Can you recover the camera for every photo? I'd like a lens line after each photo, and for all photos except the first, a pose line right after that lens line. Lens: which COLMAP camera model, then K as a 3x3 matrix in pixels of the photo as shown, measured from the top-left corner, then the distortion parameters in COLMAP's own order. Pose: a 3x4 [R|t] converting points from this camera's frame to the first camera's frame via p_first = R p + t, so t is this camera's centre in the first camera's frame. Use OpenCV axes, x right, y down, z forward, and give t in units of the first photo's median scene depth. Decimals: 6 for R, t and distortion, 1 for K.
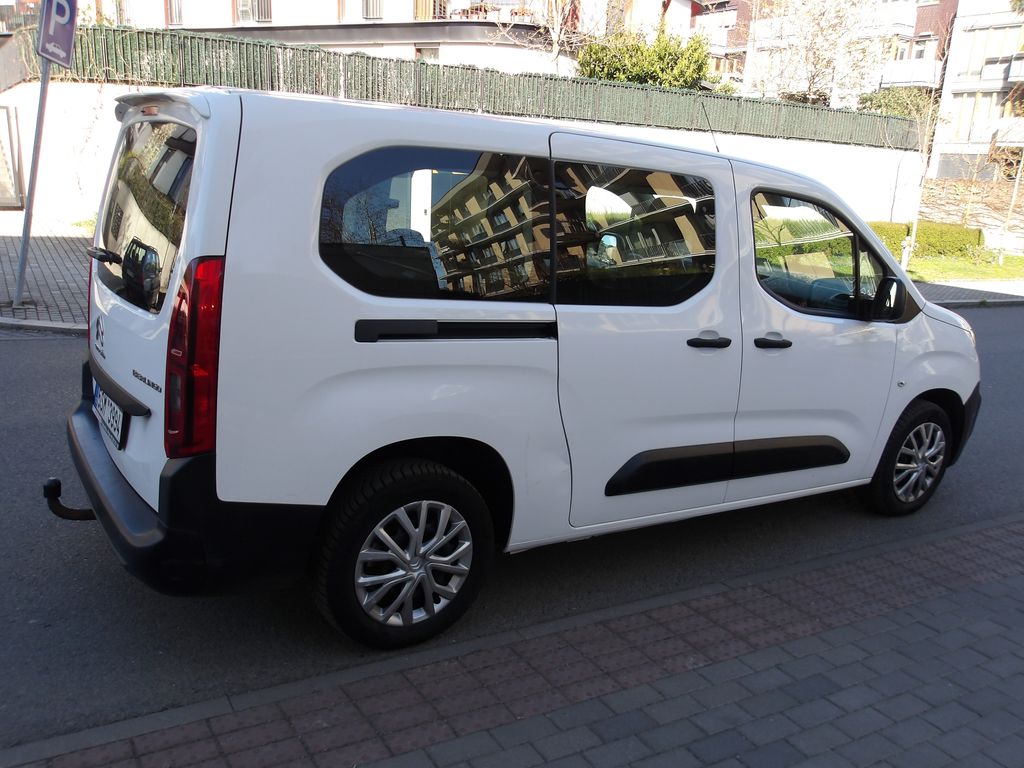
lens RADIAL K [[816.3, 0, 512.0], [0, 816.3, 384.0], [0, 0, 1]] dist [-0.034435, -0.005824]
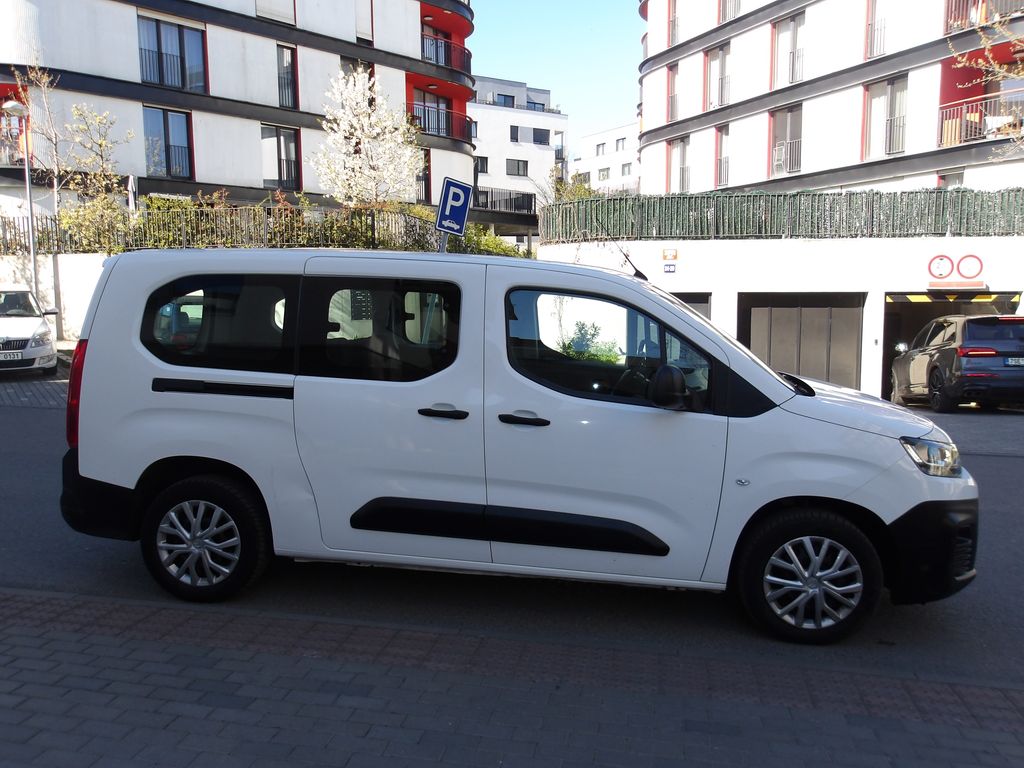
lens RADIAL K [[804.2, 0, 512.0], [0, 804.2, 384.0], [0, 0, 1]] dist [-0.018071, -0.001608]
pose [[0.781893, 0.007697, -0.623365, 1.075358], [-0.111933, 0.985407, -0.128231, 0.047706], [0.613281, 0.170038, 0.771345, 0.140274]]
